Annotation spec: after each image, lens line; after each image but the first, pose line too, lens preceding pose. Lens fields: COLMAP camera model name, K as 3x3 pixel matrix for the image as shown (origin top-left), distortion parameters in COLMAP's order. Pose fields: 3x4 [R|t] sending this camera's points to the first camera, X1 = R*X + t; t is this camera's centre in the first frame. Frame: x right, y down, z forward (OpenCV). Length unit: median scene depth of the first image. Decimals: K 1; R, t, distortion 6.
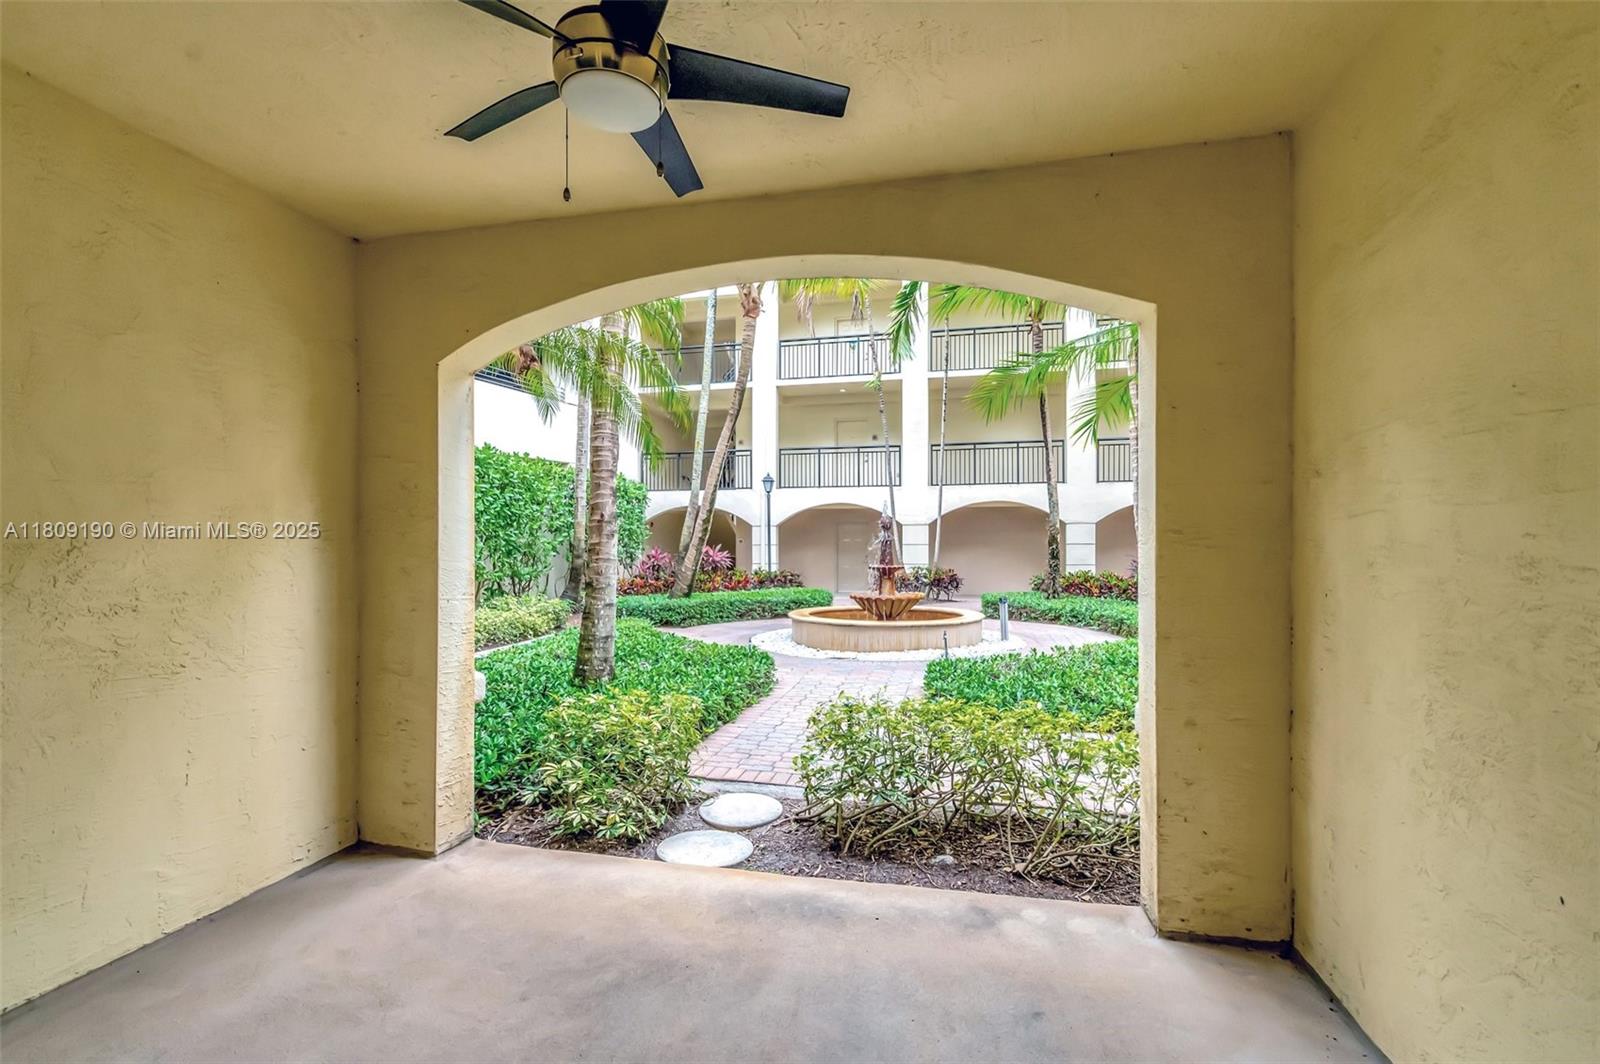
lens RADIAL K [[708.8, 0, 812.9], [0, 708.8, 543.3], [0, 0, 1]] dist [0.006769, -0.004301]
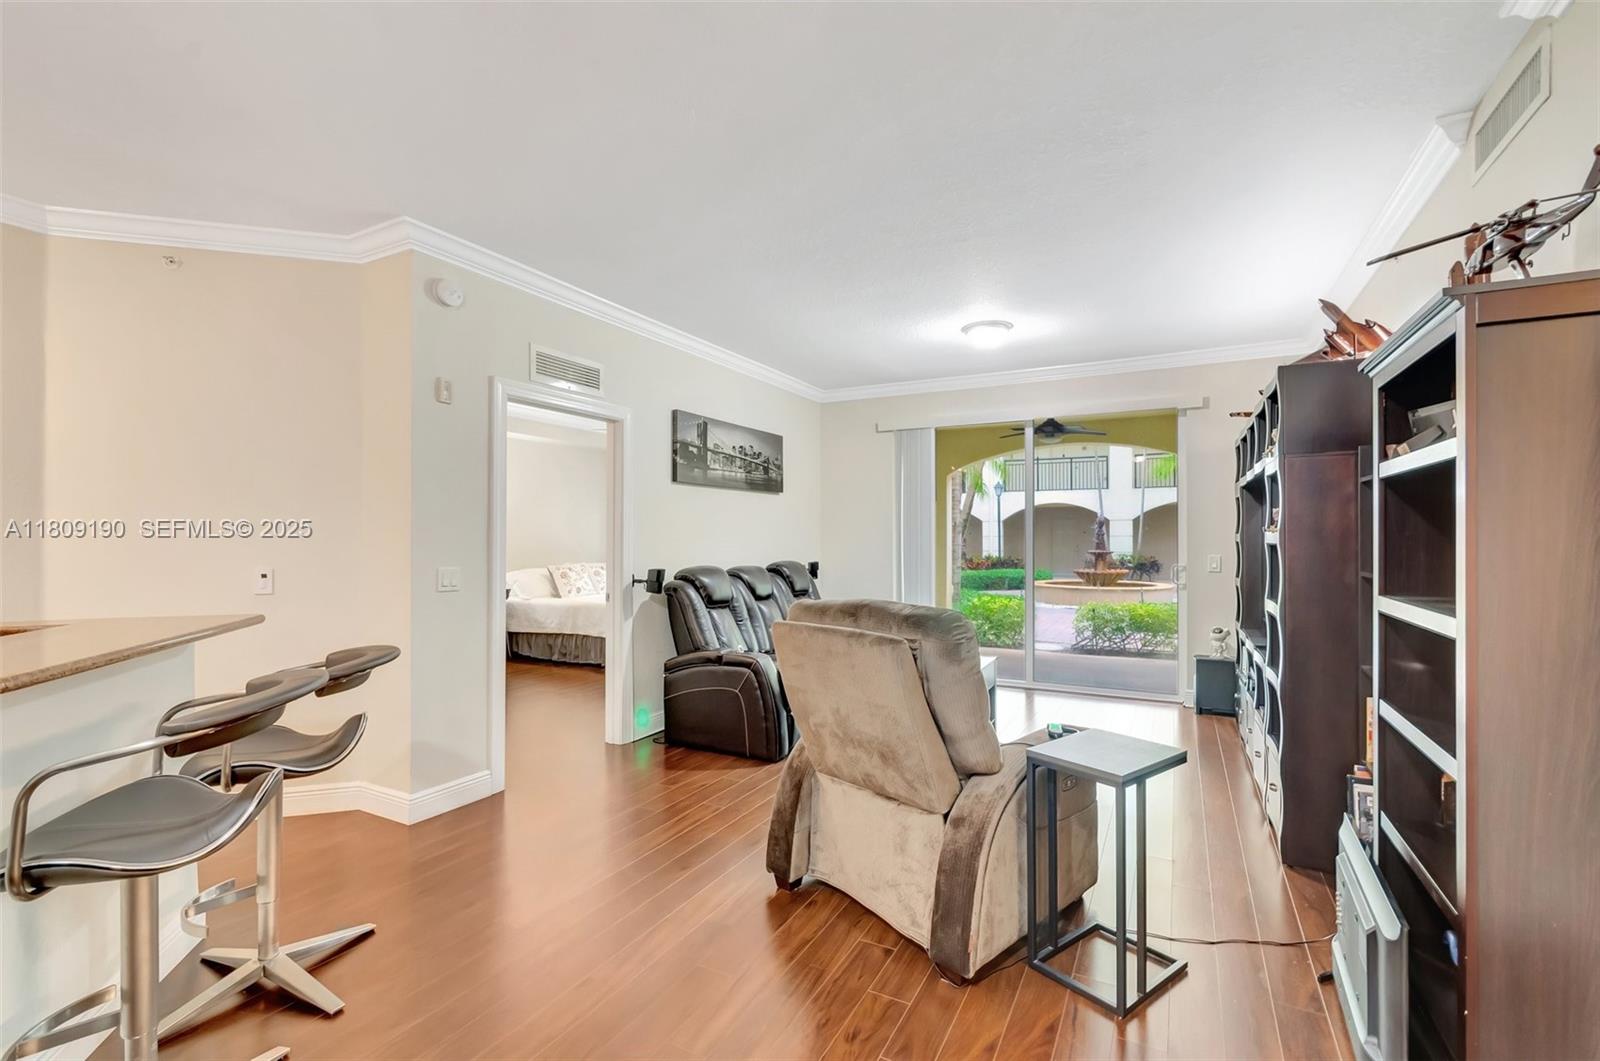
lens RADIAL K [[708.8, 0, 799.1], [0, 708.8, 535.6], [0, 0, 1]] dist [0.006769, -0.004301]
pose [[0.961049, -0.004253, -0.276344, -0.154409], [0.004668, 0.999989, 0.000844, -0.006914], [0.276338, -0.002101, 0.961058, -0.996868]]
